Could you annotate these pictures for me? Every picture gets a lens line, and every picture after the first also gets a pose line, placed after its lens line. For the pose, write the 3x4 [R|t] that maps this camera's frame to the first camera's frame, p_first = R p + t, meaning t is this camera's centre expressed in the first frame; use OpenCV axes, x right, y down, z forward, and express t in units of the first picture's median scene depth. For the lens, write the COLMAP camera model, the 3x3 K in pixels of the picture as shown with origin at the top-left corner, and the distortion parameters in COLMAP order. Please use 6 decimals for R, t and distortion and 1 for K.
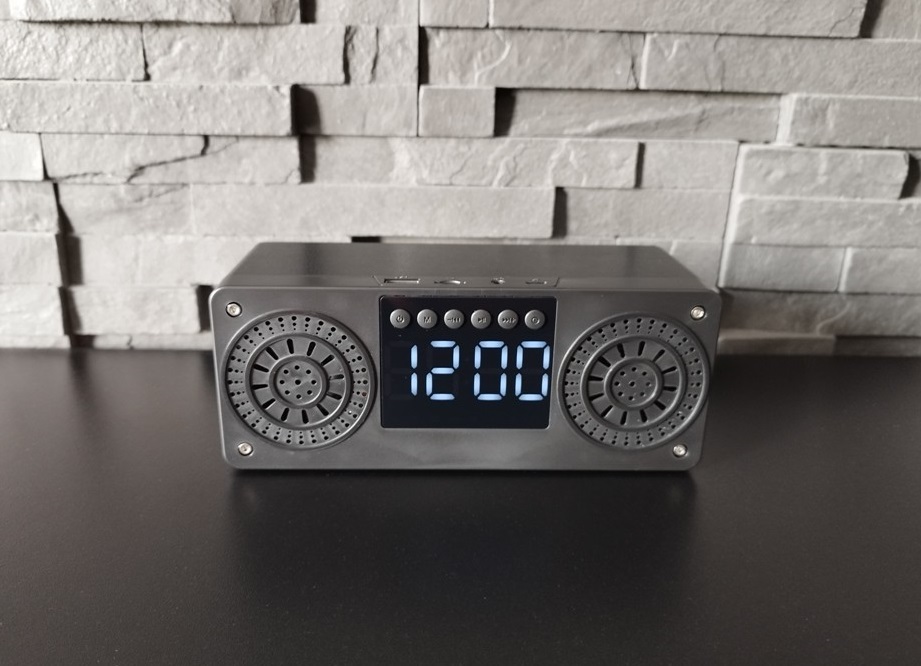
lens RADIAL K [[705.1, 0, 459.8], [0, 705.1, 332.9], [0, 0, 1]] dist [-0.026548, -0.006290]
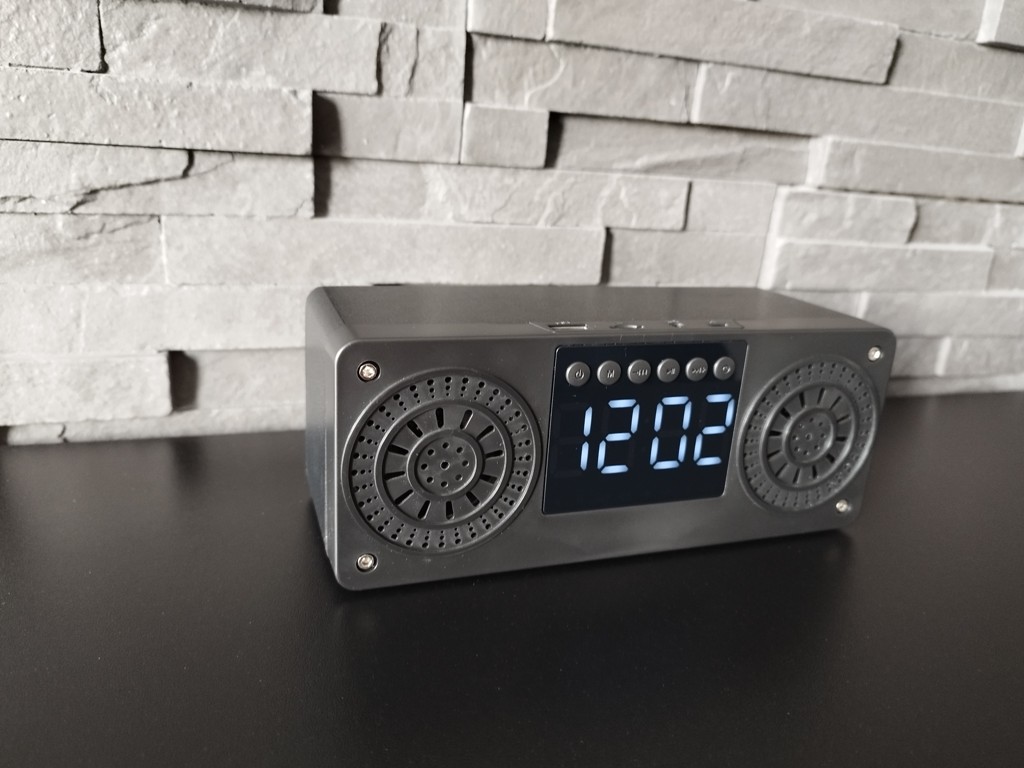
lens RADIAL K [[729.7, 0, 510.1], [0, 729.7, 389.4], [0, 0, 1]] dist [-0.035363, -0.000620]
pose [[0.953794, -0.050462, 0.296193, -0.277722], [0.055756, 0.998400, -0.009450, 0.000331], [-0.295243, 0.025528, 0.955081, 0.166518]]
